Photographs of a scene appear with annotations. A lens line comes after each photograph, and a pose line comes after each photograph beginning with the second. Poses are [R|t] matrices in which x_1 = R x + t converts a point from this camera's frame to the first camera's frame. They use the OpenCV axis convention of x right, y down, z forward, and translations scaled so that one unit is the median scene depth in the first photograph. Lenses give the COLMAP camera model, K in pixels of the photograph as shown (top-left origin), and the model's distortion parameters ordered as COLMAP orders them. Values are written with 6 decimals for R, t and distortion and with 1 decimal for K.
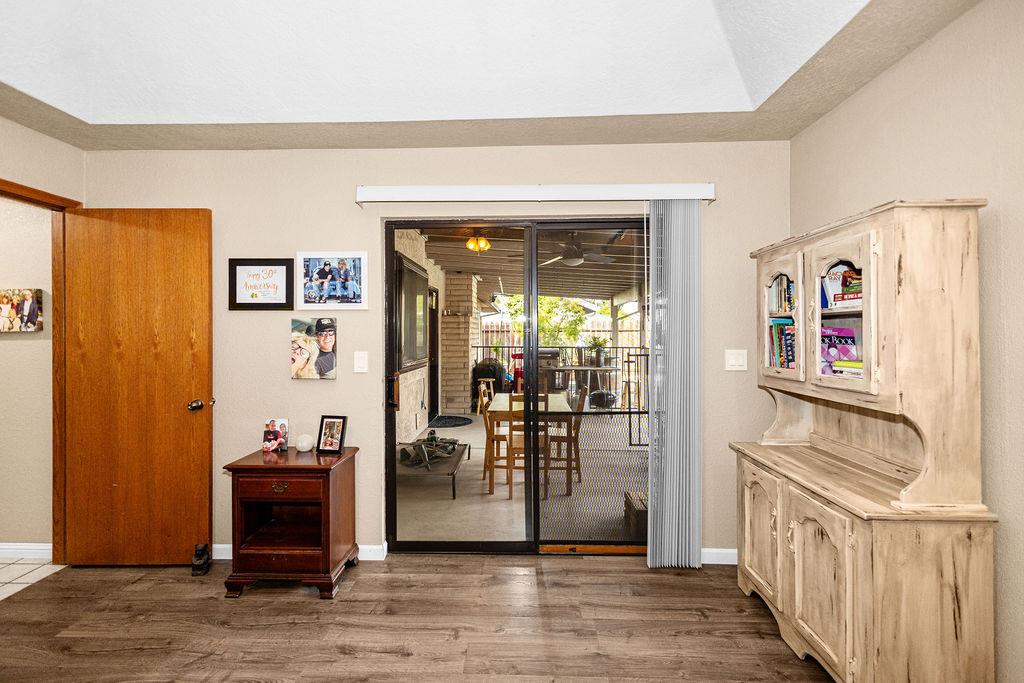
lens RADIAL K [[469.0, 0, 490.1], [0, 469.0, 332.0], [0, 0, 1]] dist [0.007135, -0.000074]
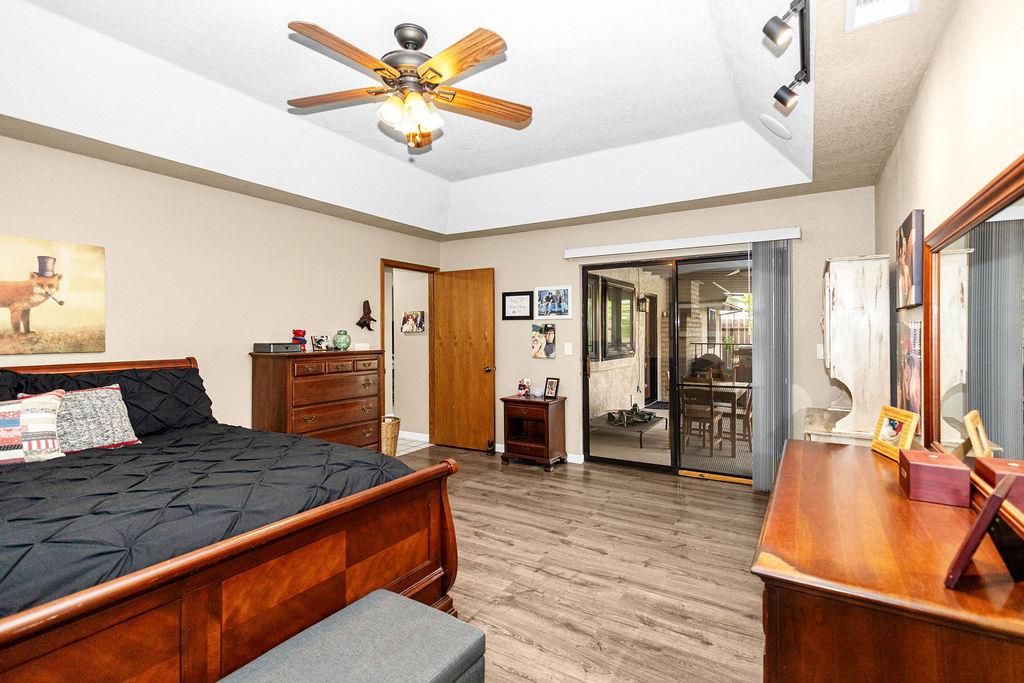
lens RADIAL K [[489.4, 0, 523.3], [0, 489.4, 331.1], [0, 0, 1]] dist [0.013356, 0.000133]
pose [[0.892540, -0.001657, -0.450964, 0.414171], [0.002662, 0.999995, 0.001596, -0.005251], [0.450959, -0.002625, 0.892541, -0.731141]]
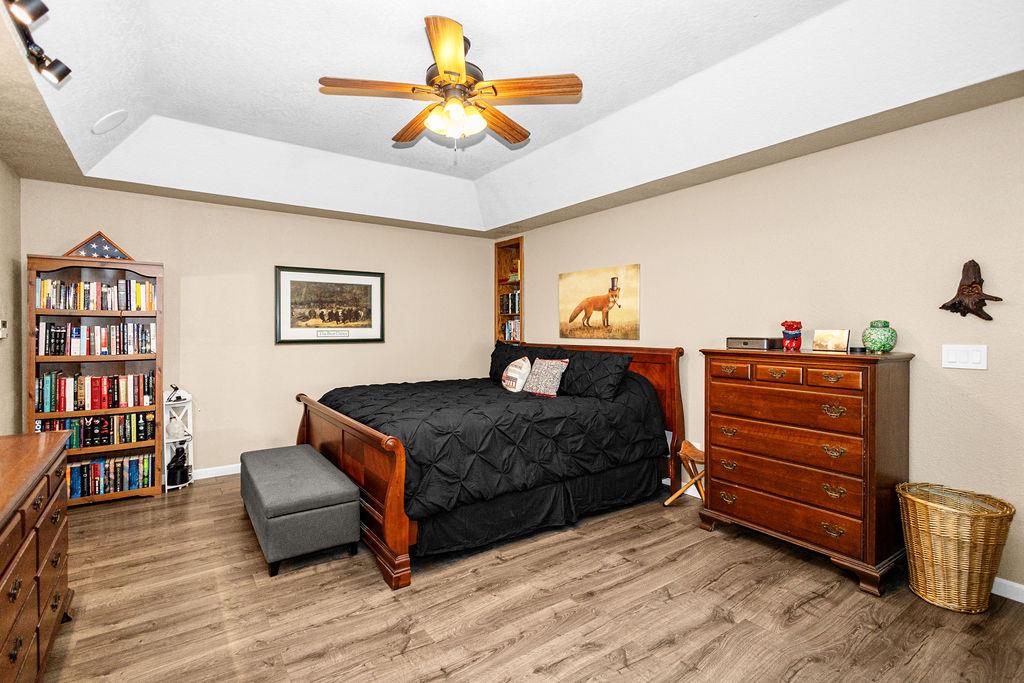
lens RADIAL K [[469.0, 0, 490.1], [0, 469.0, 332.0], [0, 0, 1]] dist [0.007135, -0.000074]
pose [[-0.782813, 0.008867, -0.622193, 0.336626], [0.005240, 0.999957, 0.007658, 0.004770], [0.622234, 0.002735, -0.782826, 0.861580]]
